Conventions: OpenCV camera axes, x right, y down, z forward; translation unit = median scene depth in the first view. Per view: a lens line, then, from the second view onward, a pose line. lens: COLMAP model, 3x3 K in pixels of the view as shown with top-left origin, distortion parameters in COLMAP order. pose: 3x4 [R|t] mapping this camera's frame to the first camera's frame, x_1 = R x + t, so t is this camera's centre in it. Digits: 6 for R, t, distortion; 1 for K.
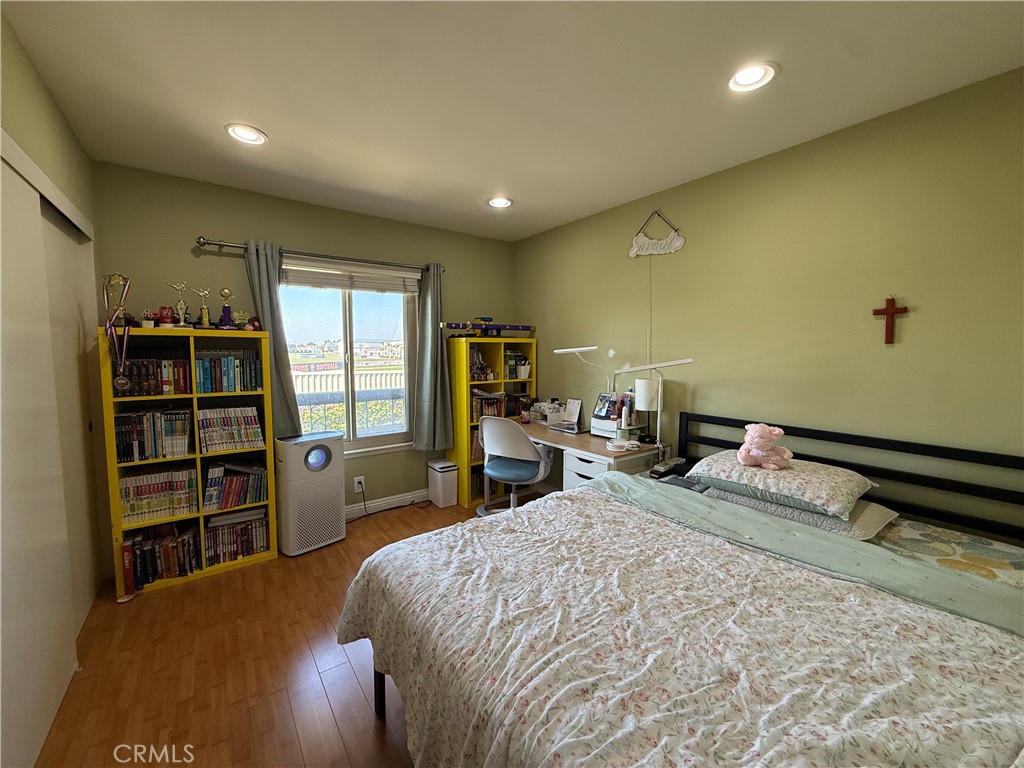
lens RADIAL K [[409.5, 0, 510.4], [0, 409.5, 381.1], [0, 0, 1]] dist [-0.001510, 0.001122]
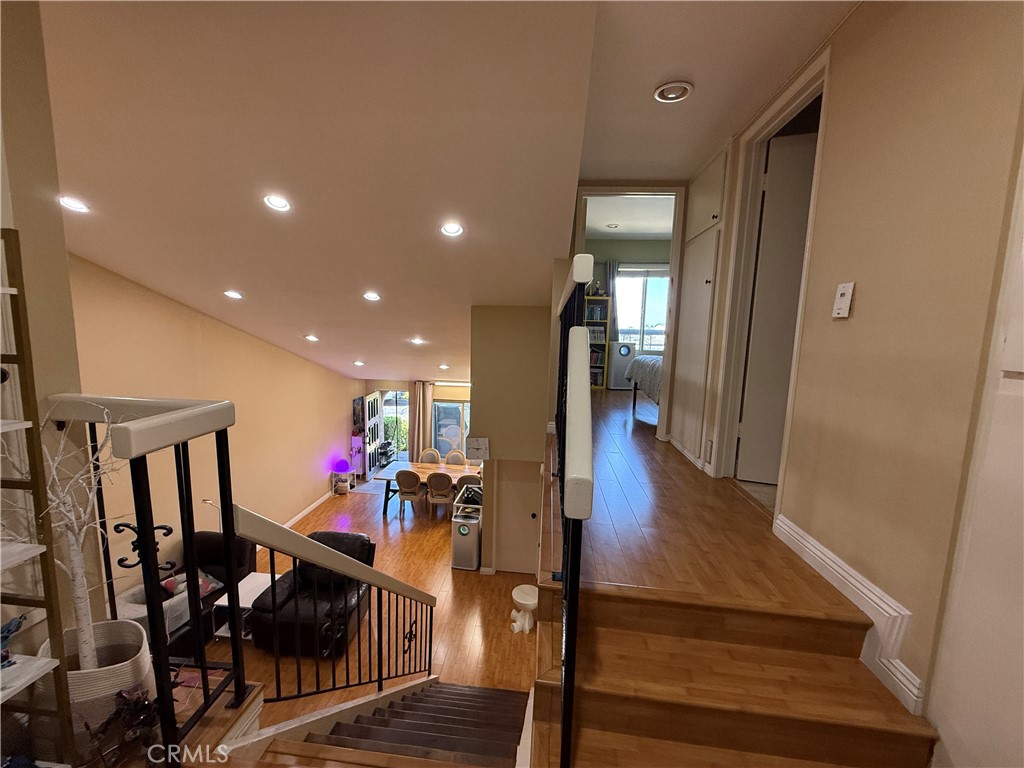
lens RADIAL K [[409.5, 0, 511.1], [0, 409.5, 384.5], [0, 0, 1]] dist [-0.001510, 0.001122]
pose [[0.742757, 0.101552, -0.661815, 0.658540], [-0.075524, 0.994830, 0.067890, 0.284316], [0.665288, -0.000443, 0.746587, -1.261780]]
